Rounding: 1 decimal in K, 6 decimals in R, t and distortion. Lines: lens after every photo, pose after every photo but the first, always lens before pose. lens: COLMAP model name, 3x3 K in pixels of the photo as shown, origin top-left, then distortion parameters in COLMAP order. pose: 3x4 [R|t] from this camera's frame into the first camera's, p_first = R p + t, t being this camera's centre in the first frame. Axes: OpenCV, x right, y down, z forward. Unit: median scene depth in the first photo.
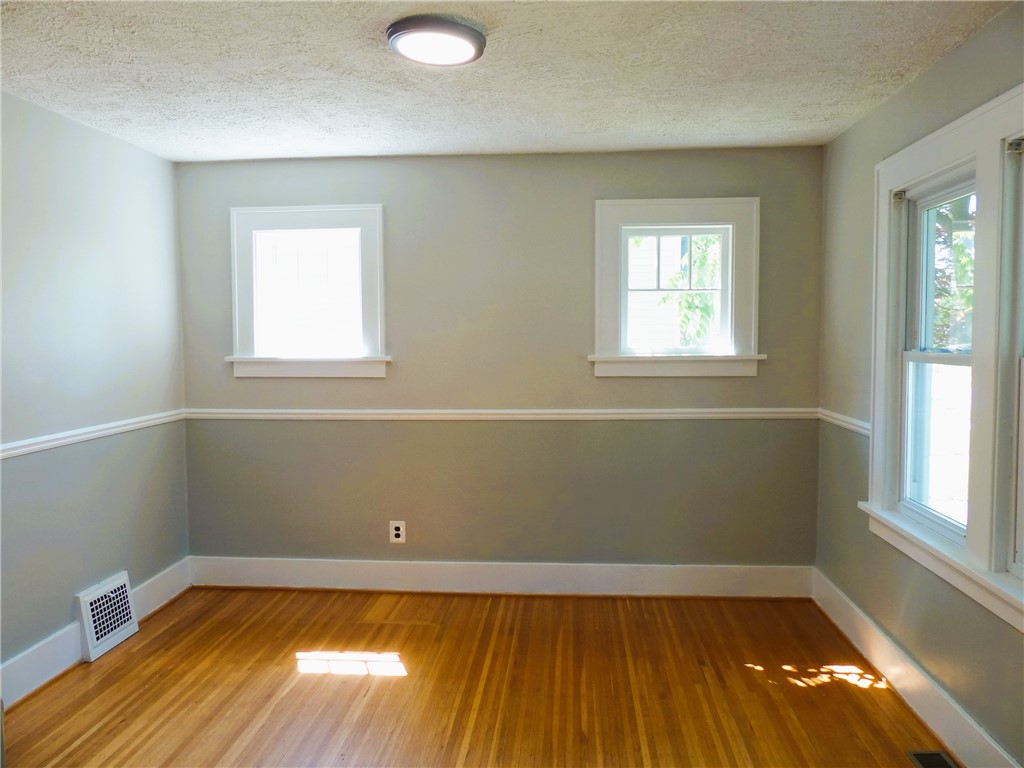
lens RADIAL K [[780.7, 0, 512.3], [0, 780.7, 382.6], [0, 0, 1]] dist [0.003355, 0.002263]
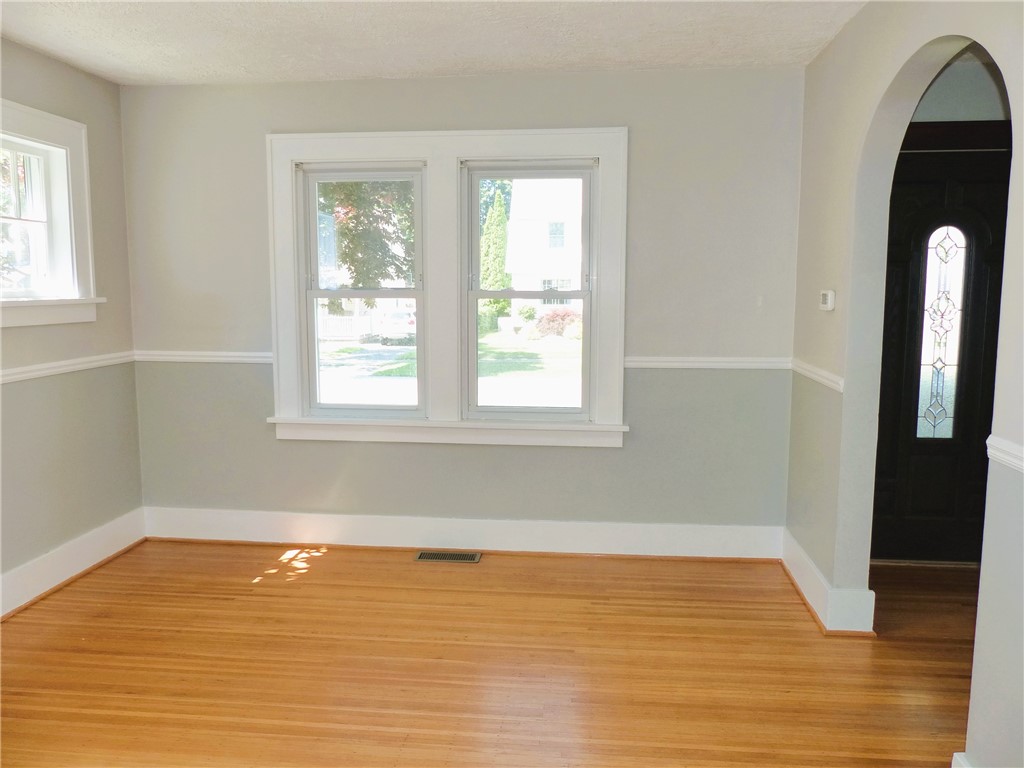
lens RADIAL K [[780.7, 0, 511.8], [0, 780.7, 382.9], [0, 0, 1]] dist [0.003355, 0.002263]
pose [[0.045142, -0.116325, 0.992185, -0.689598], [0.059158, 0.991766, 0.113584, -0.013790], [-0.997227, 0.053569, 0.051652, 0.544256]]
